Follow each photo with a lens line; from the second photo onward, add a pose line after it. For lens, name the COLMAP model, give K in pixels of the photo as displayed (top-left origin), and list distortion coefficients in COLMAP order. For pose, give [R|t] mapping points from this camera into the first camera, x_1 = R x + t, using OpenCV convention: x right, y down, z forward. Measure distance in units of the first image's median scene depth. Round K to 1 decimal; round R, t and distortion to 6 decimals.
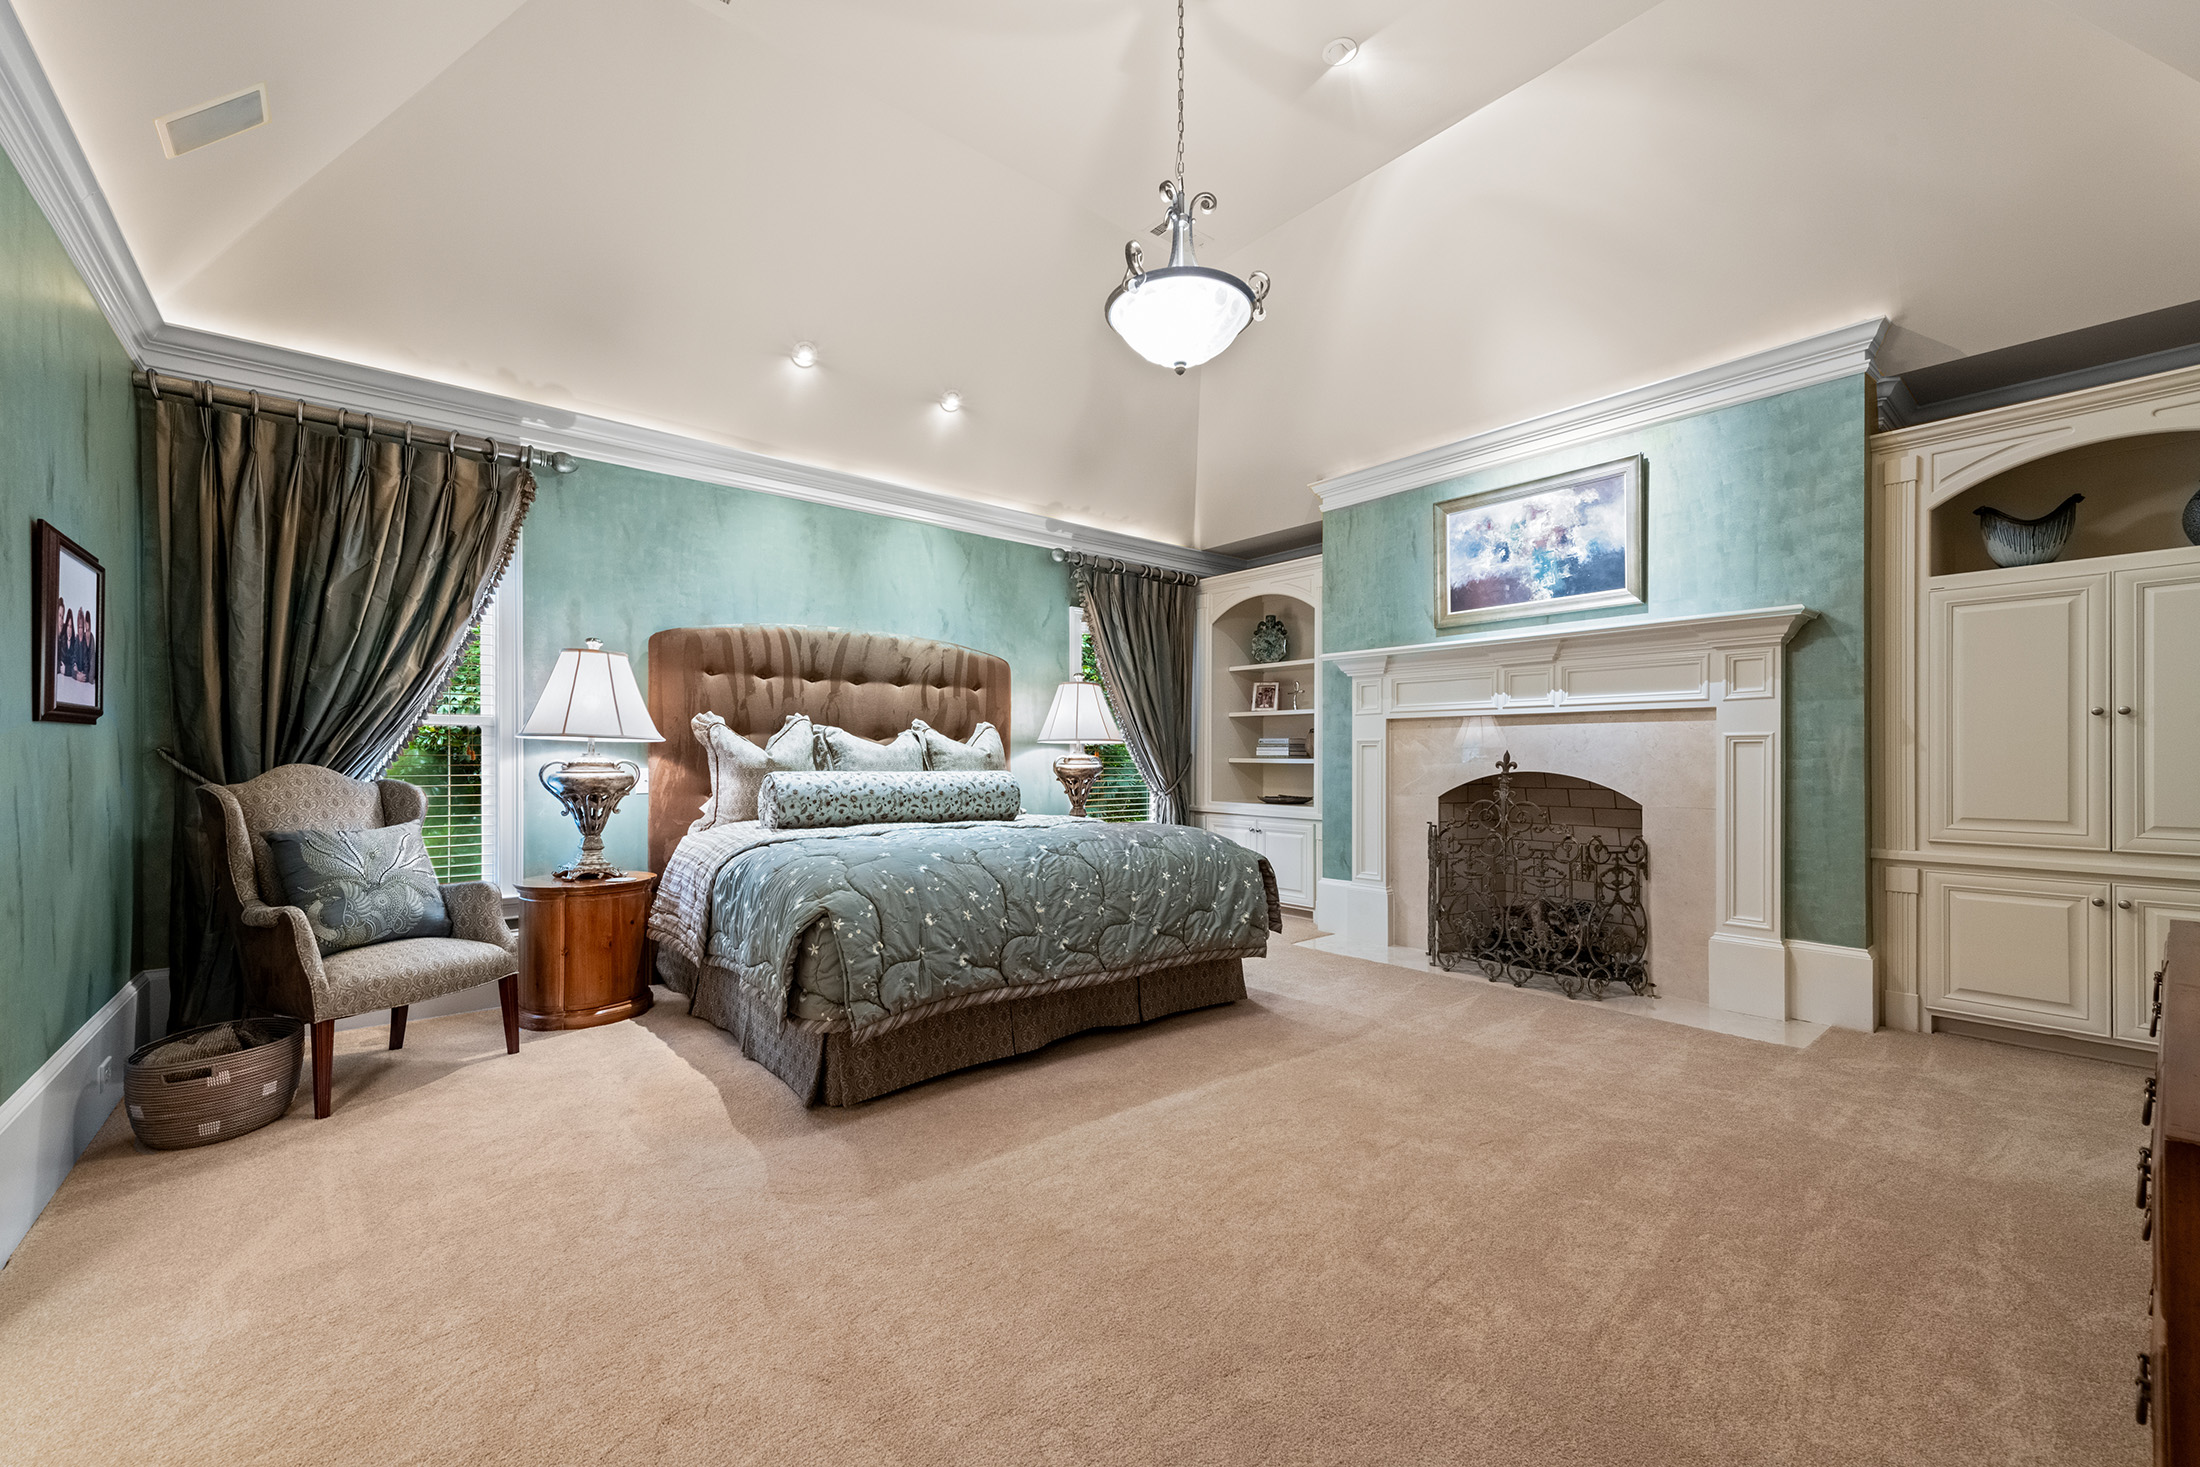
lens RADIAL K [[884.8, 0, 1099.9], [0, 884.8, 754.0], [0, 0, 1]] dist [0.016211, -0.000047]
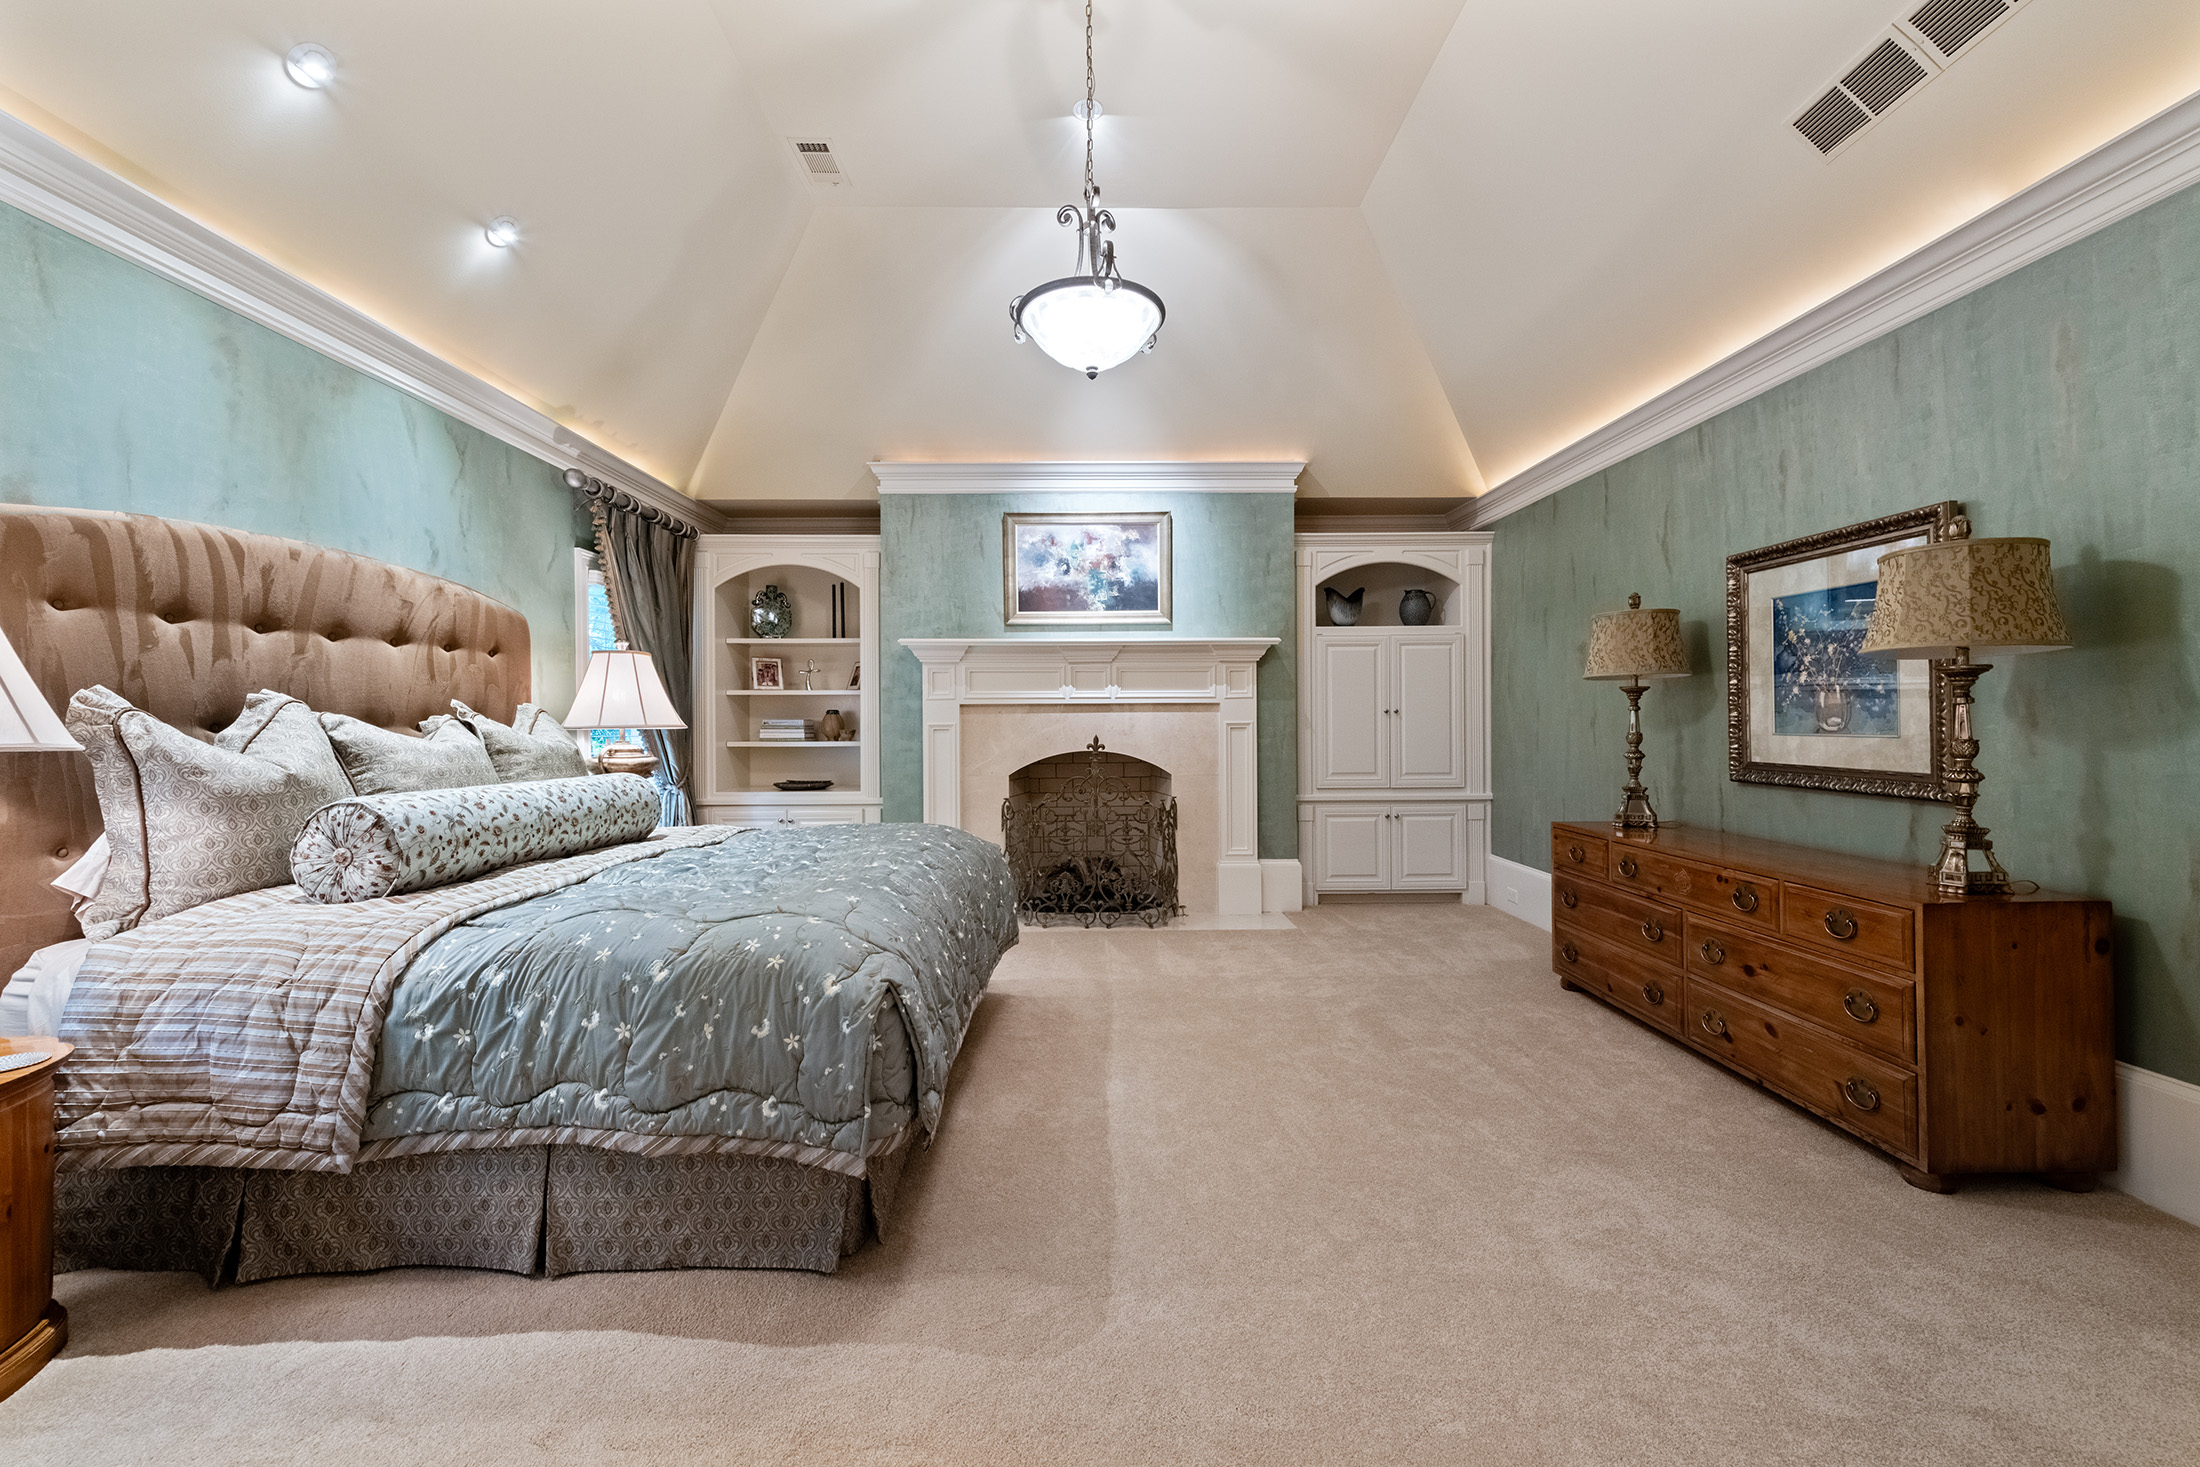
lens RADIAL K [[879.2, 0, 1099.8], [0, 879.2, 719.8], [0, 0, 1]] dist [0.024672, -0.011315]
pose [[0.623784, -0.004728, 0.781583, -0.450121], [0.004836, 0.999986, 0.002189, -0.025437], [-0.781582, 0.002414, 0.623798, 0.236073]]
